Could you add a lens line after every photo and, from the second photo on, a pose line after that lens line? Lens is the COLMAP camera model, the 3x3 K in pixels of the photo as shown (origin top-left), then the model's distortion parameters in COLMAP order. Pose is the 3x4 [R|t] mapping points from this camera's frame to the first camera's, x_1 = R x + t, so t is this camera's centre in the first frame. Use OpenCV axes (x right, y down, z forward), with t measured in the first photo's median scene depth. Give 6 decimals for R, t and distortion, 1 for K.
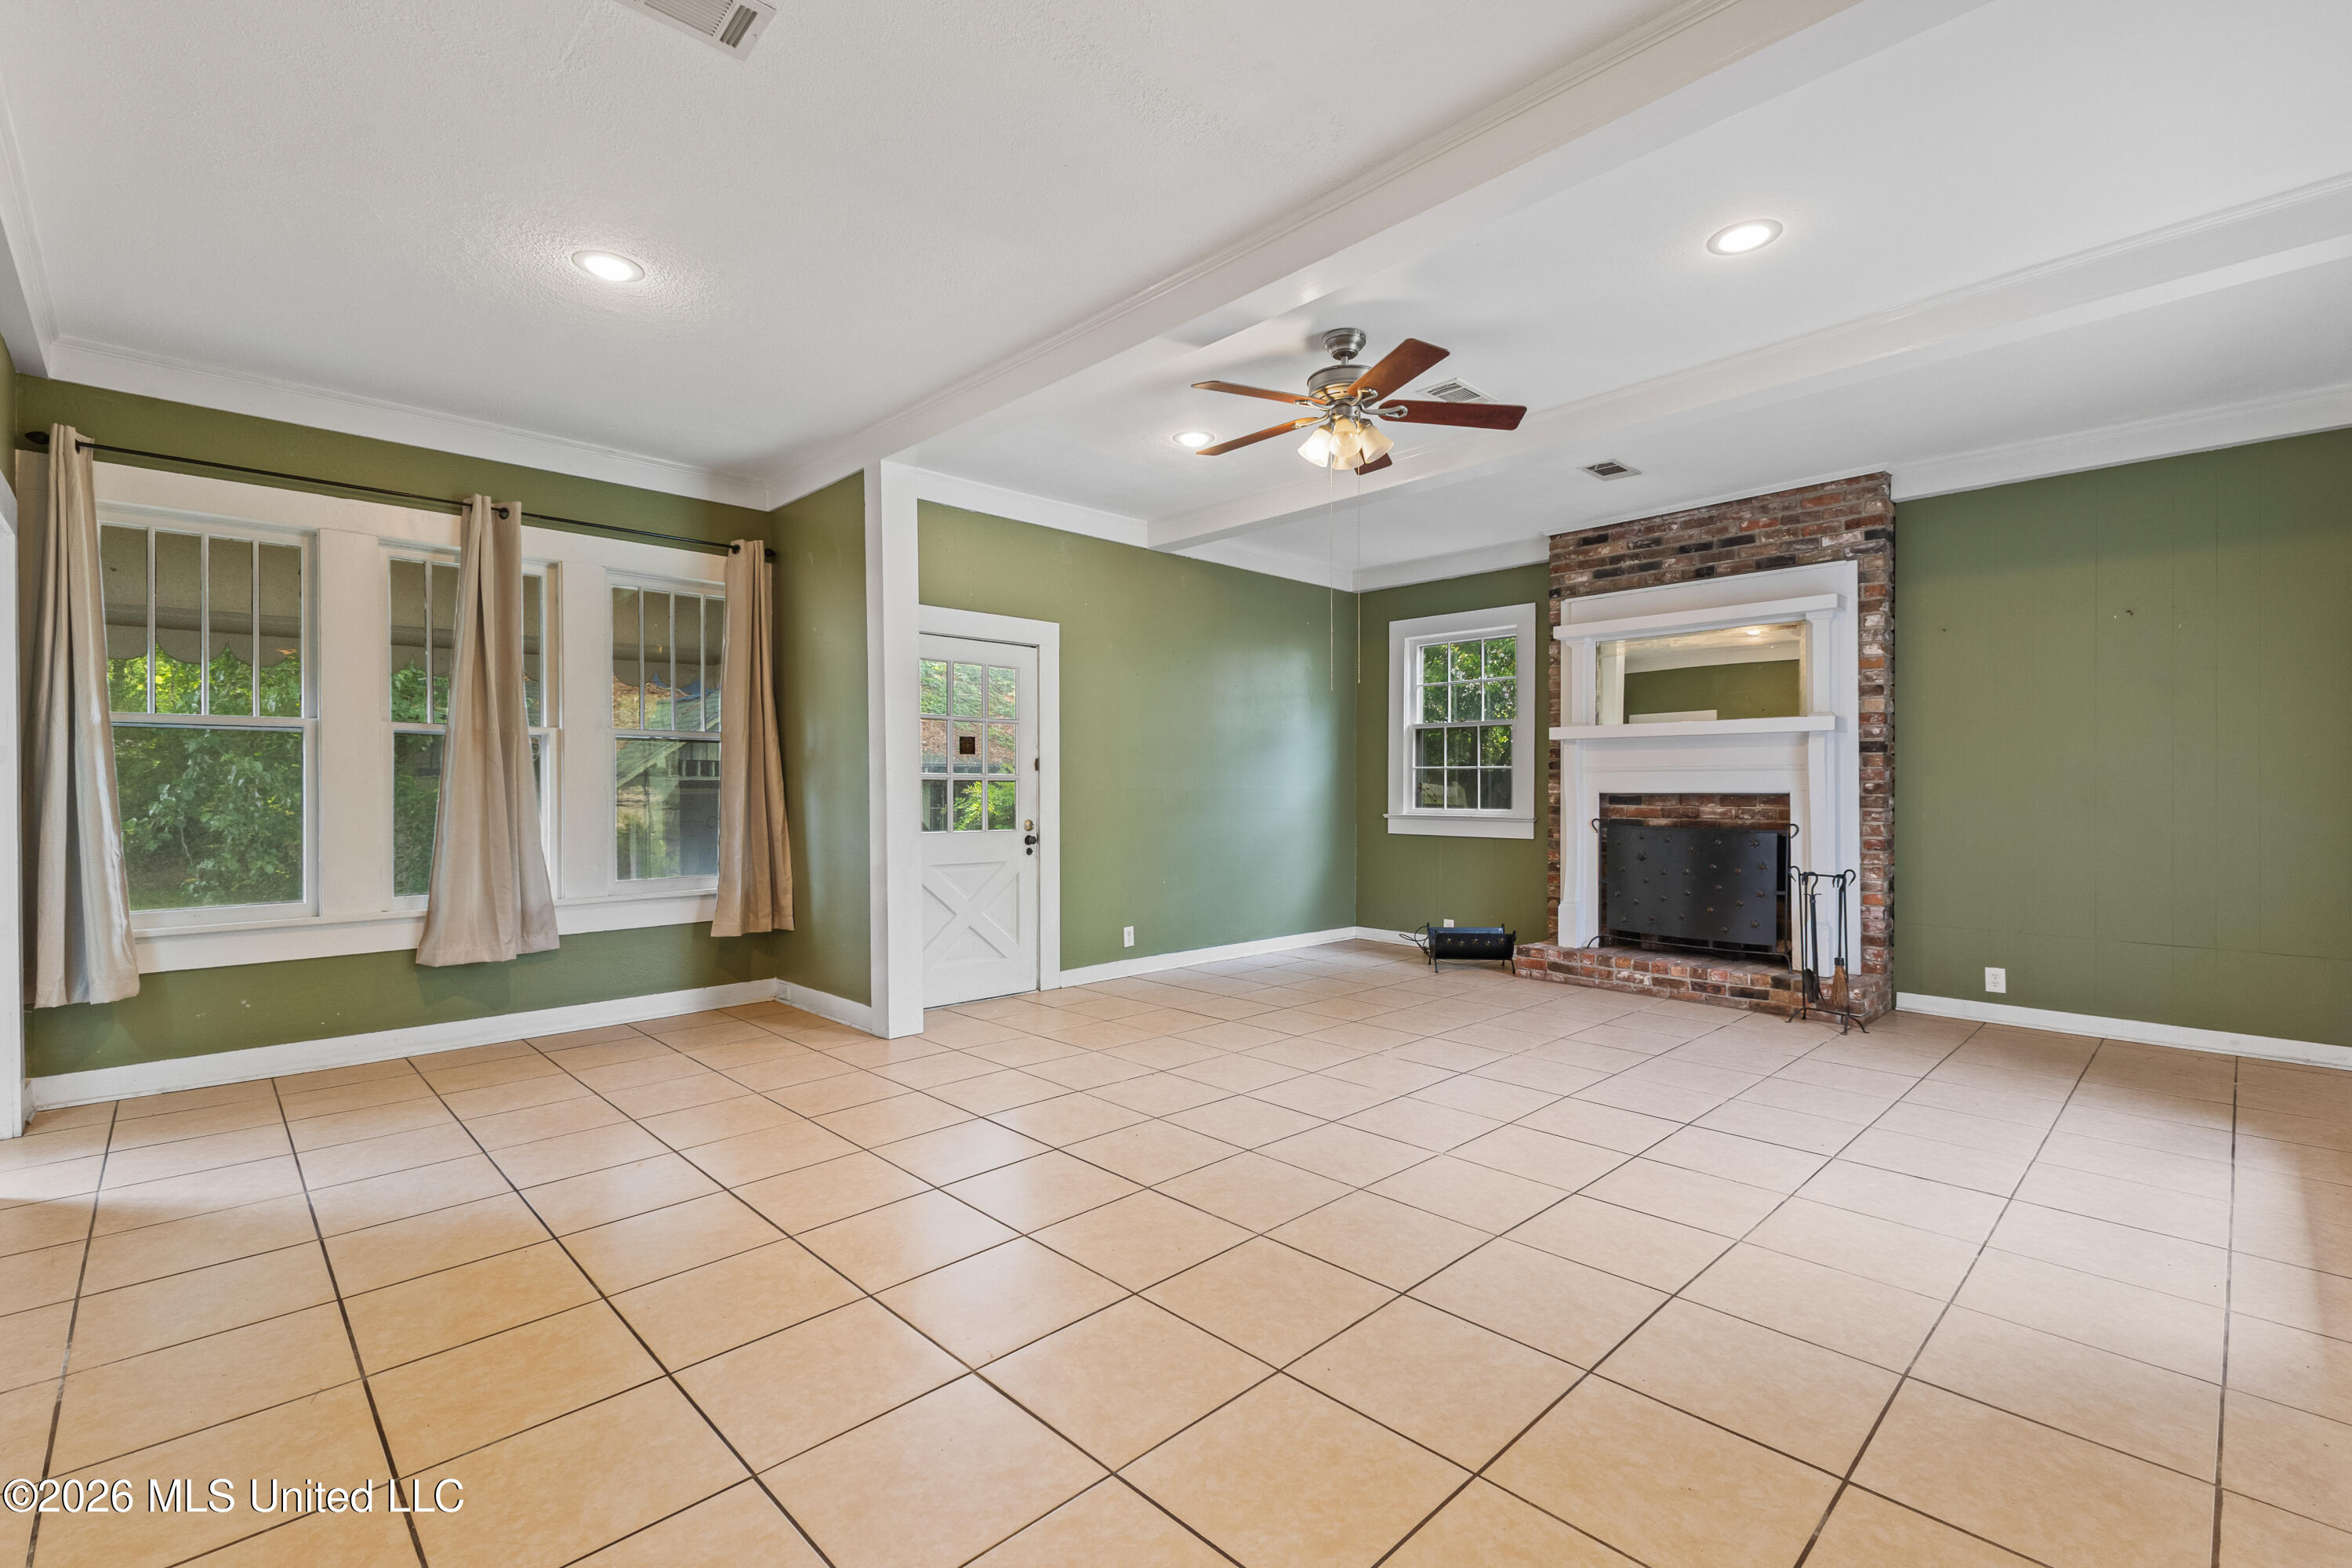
lens RADIAL K [[1029.9, 0, 1181.6], [0, 1029.9, 785.1], [0, 0, 1]] dist [0.009848, 0.000086]
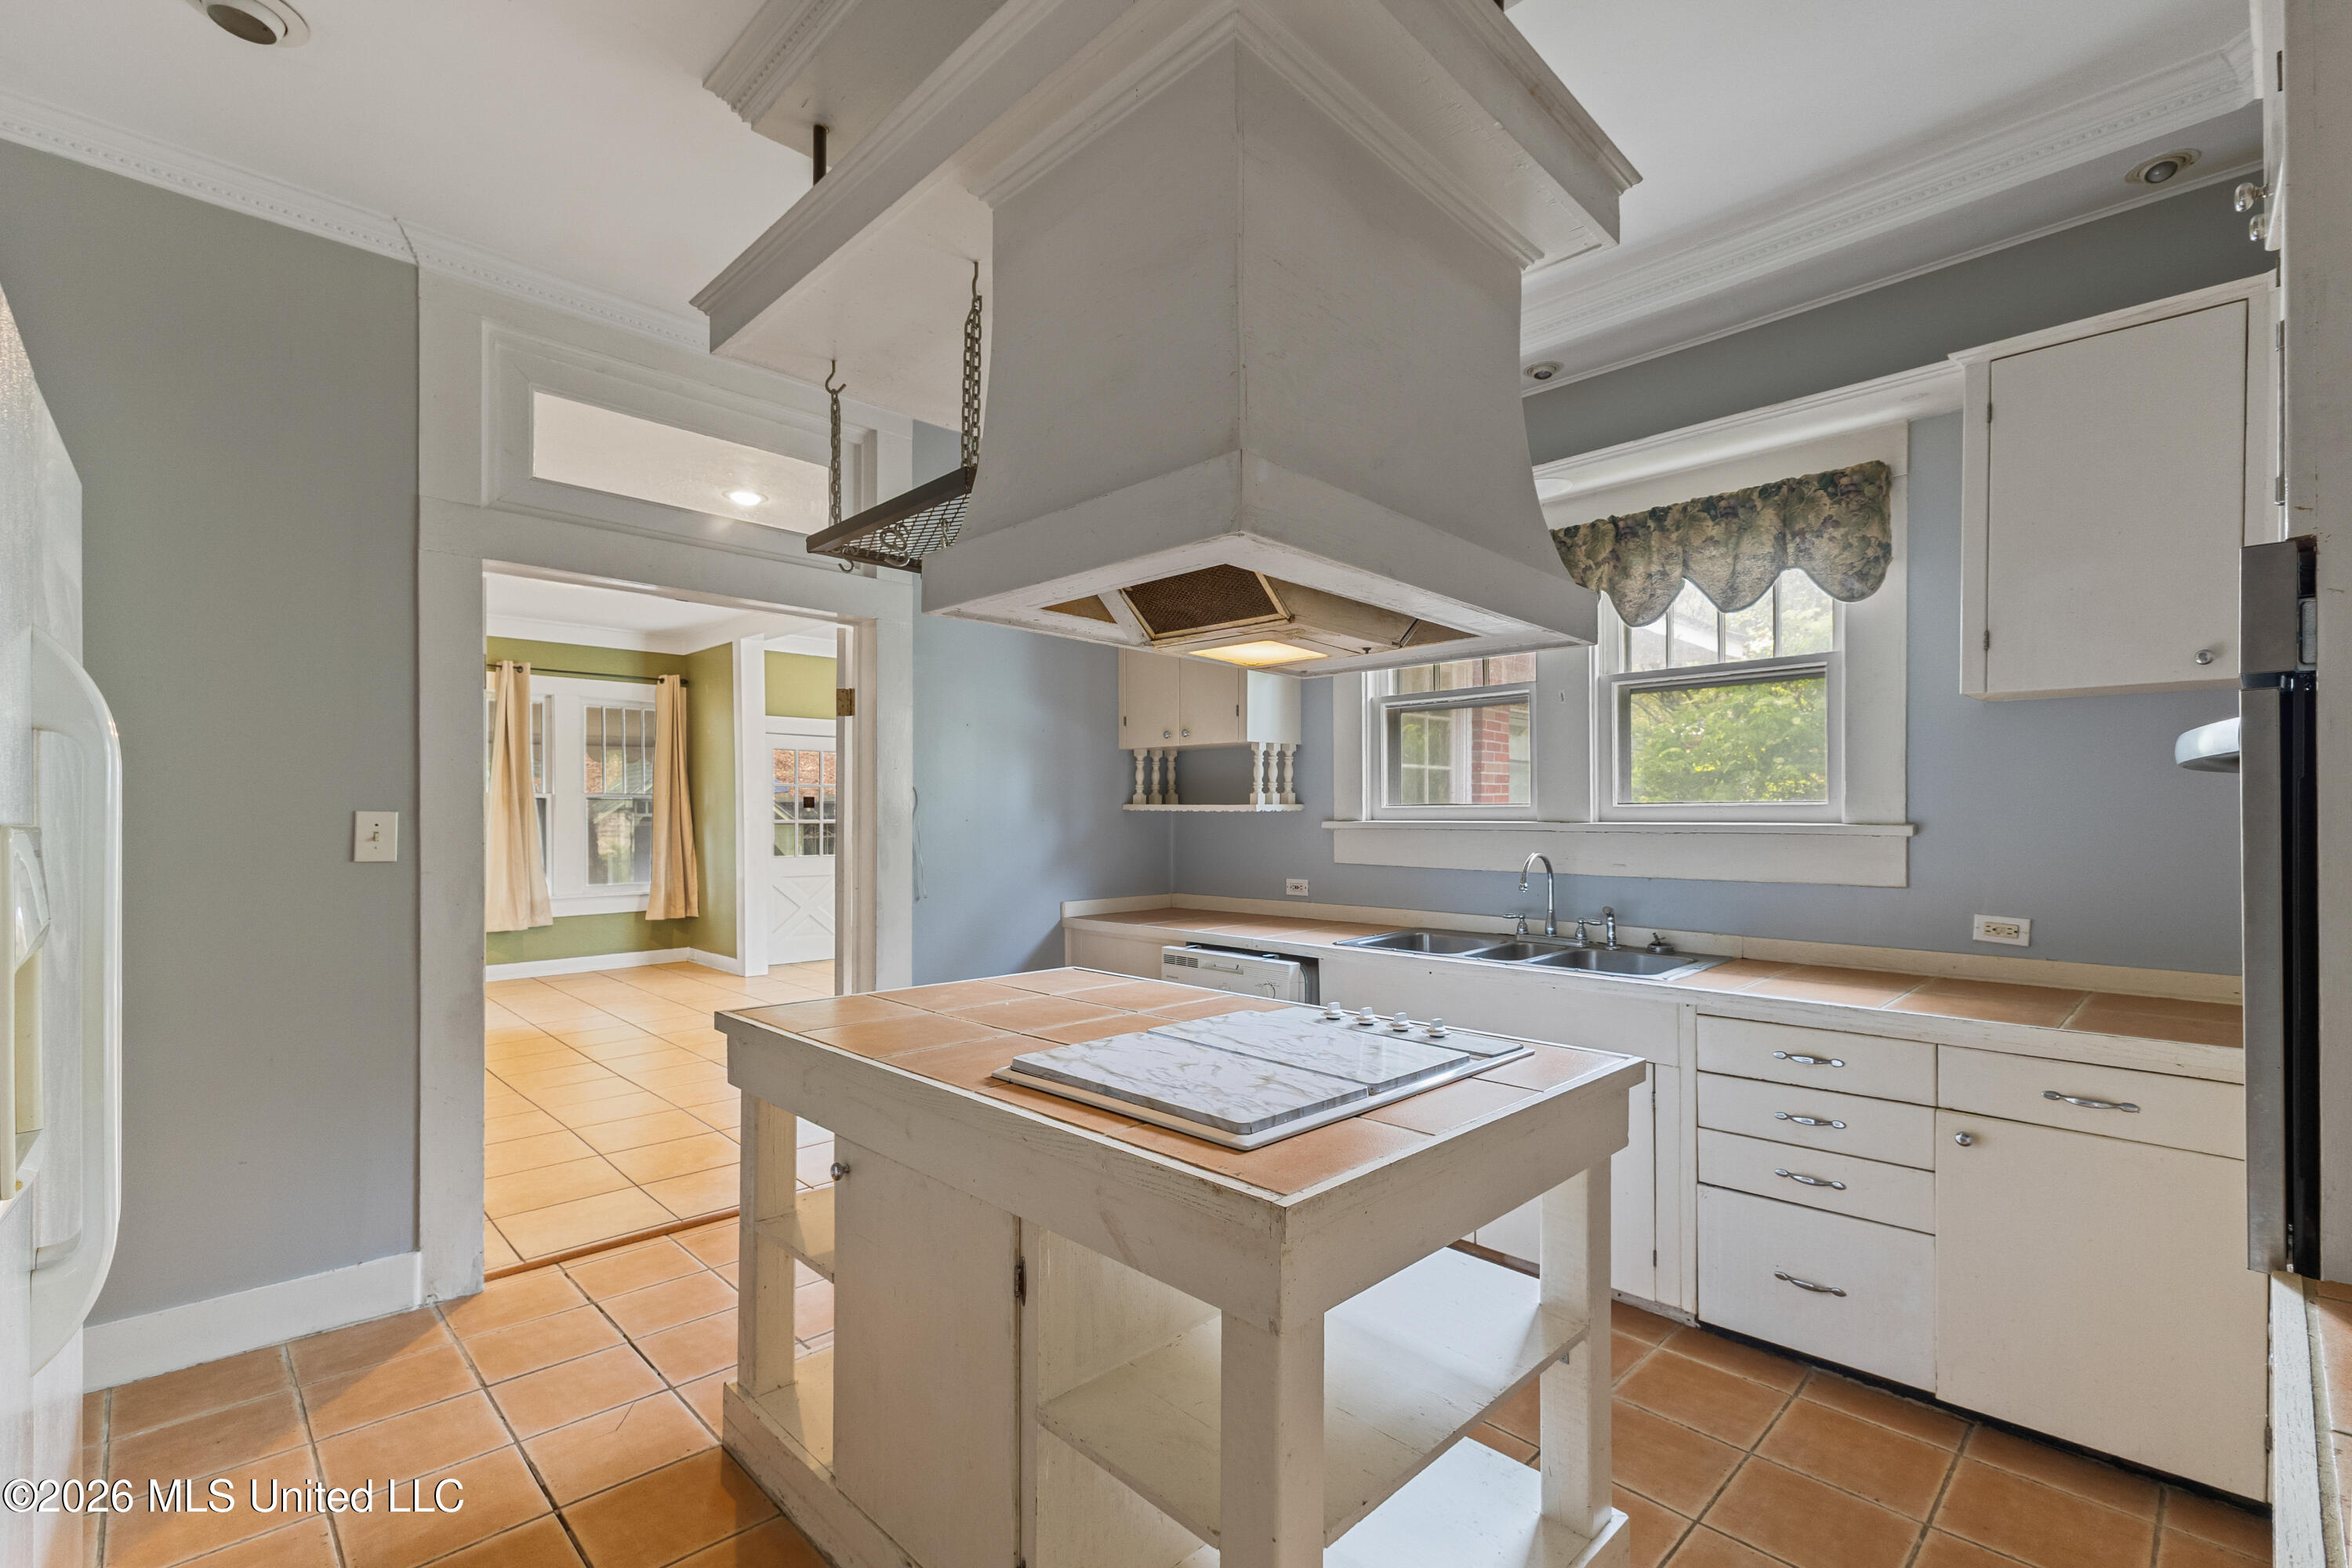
lens RADIAL K [[1029.9, 0, 1170.2], [0, 1029.9, 809.0], [0, 0, 1]] dist [0.009848, 0.000086]
pose [[0.999999, -0.000218, -0.001355, 0.368839], [0.000220, 0.999999, 0.001389, -0.029716], [0.001355, -0.001389, 0.999998, -0.619495]]
